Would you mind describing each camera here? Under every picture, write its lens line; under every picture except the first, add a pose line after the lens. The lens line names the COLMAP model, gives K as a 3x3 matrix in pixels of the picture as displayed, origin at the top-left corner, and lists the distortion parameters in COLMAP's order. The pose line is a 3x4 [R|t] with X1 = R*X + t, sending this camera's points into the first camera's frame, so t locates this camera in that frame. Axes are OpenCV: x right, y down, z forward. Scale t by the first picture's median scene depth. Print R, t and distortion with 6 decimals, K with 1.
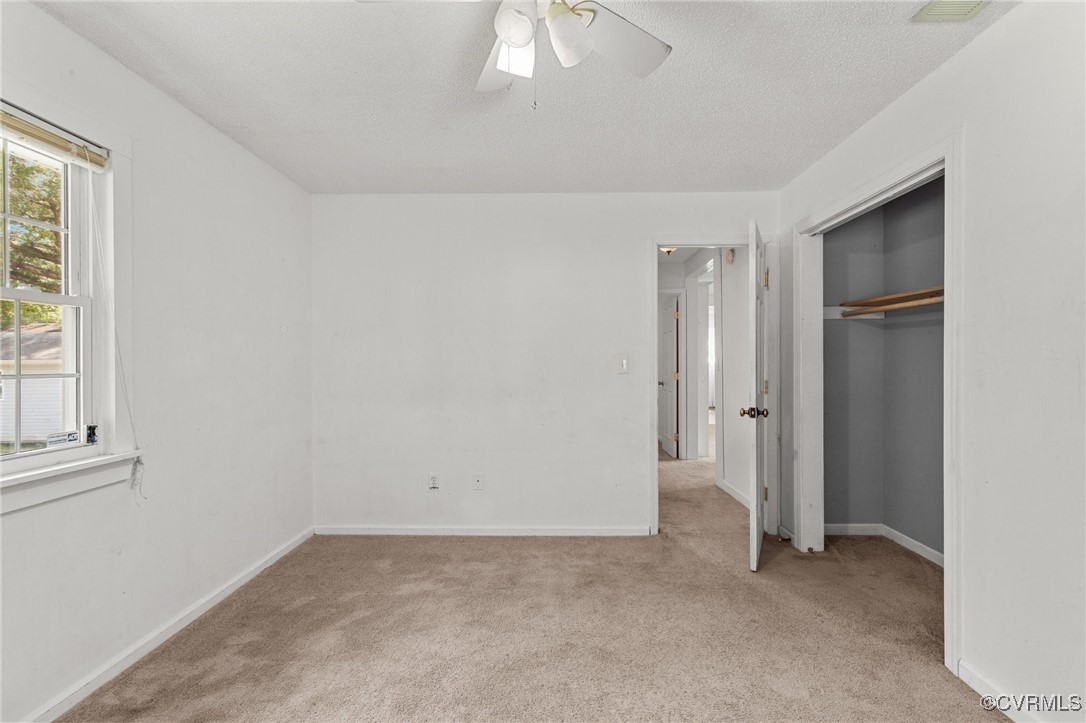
lens RADIAL K [[514.7, 0, 559.0], [0, 514.7, 359.9], [0, 0, 1]] dist [-0.000119, -0.000051]
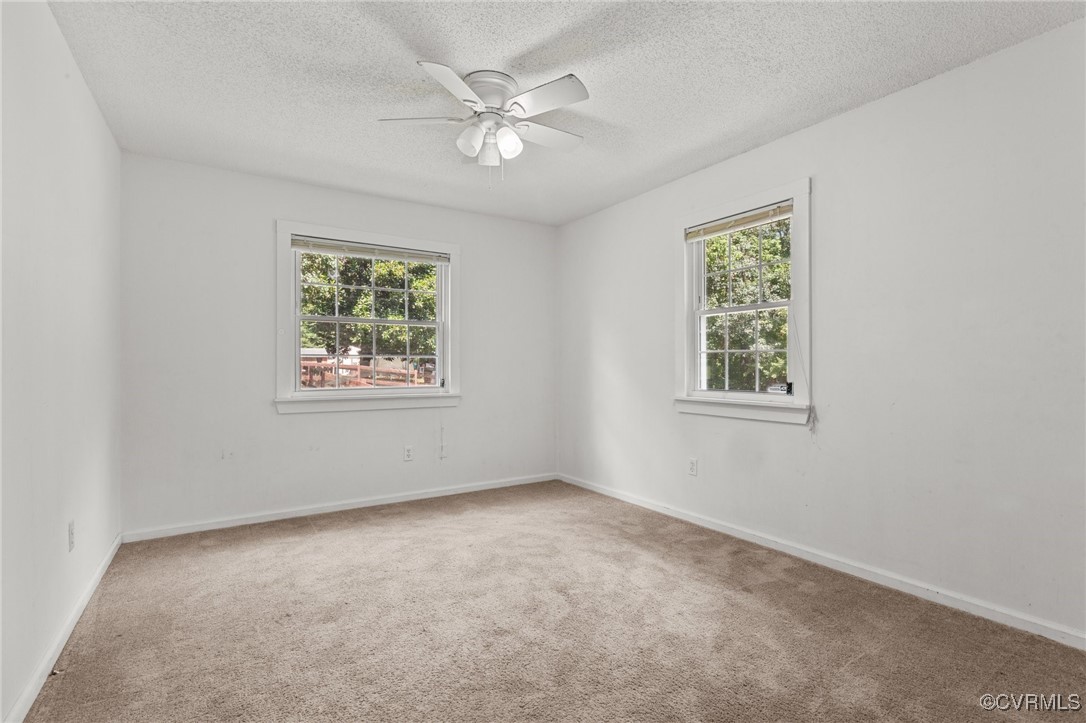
lens RADIAL K [[514.7, 0, 559.0], [0, 514.7, 359.9], [0, 0, 1]] dist [-0.000119, -0.000051]
pose [[-0.820451, -0.002062, -0.571713, 0.495860], [0.000279, 0.999992, -0.004007, 0.061472], [0.571717, -0.003447, -0.820444, 1.724456]]
